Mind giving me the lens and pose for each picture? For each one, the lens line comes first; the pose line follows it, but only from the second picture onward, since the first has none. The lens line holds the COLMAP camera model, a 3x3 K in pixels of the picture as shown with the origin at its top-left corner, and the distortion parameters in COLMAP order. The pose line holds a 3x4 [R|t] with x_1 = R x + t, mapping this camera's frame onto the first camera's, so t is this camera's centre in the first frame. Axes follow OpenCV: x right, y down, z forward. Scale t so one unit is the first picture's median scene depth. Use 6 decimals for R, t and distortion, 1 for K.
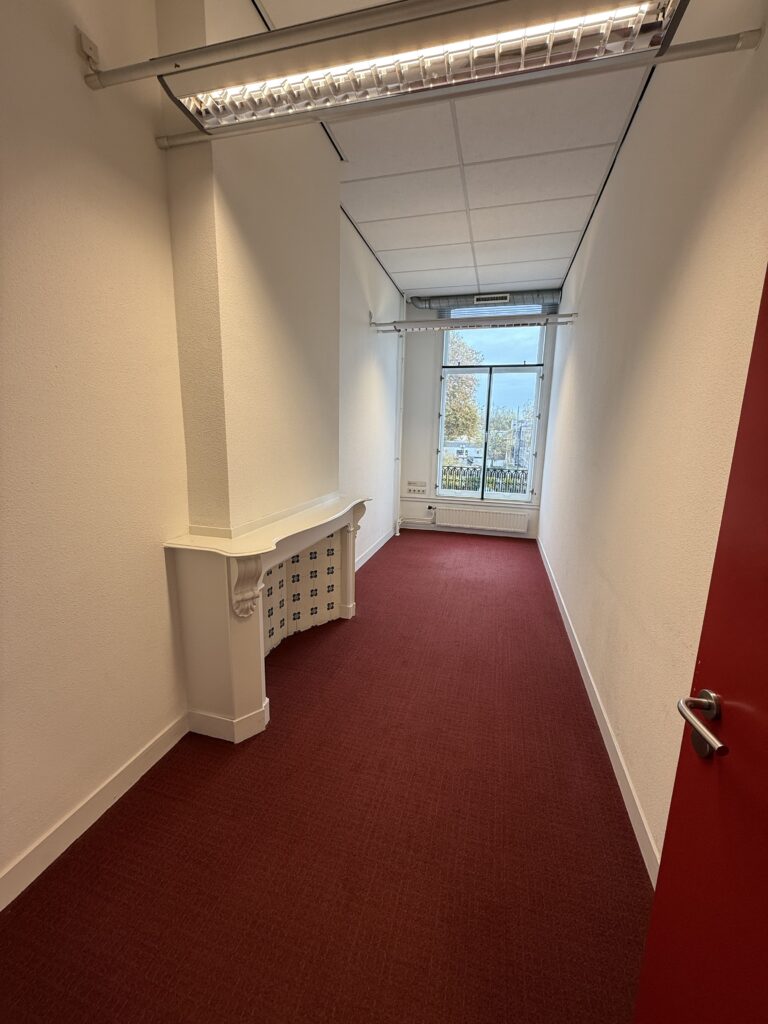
lens RADIAL K [[411.8, 0, 375.7], [0, 411.8, 503.7], [0, 0, 1]] dist [0.001176, -0.000486]
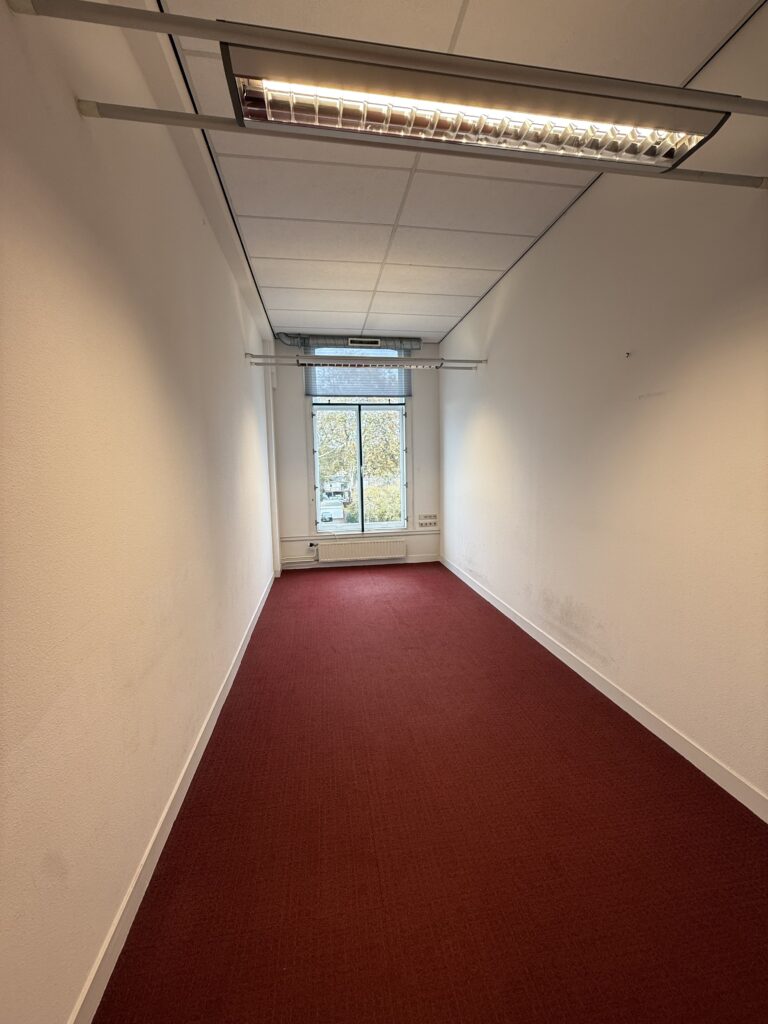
lens RADIAL K [[411.8, 0, 384.7], [0, 411.8, 515.6], [0, 0, 1]] dist [0.001176, -0.000486]
pose [[0.908863, -0.087601, 0.407792, -0.109852], [0.110831, 0.993270, -0.033641, -0.007983], [-0.402100, 0.075771, 0.912455, 0.033772]]
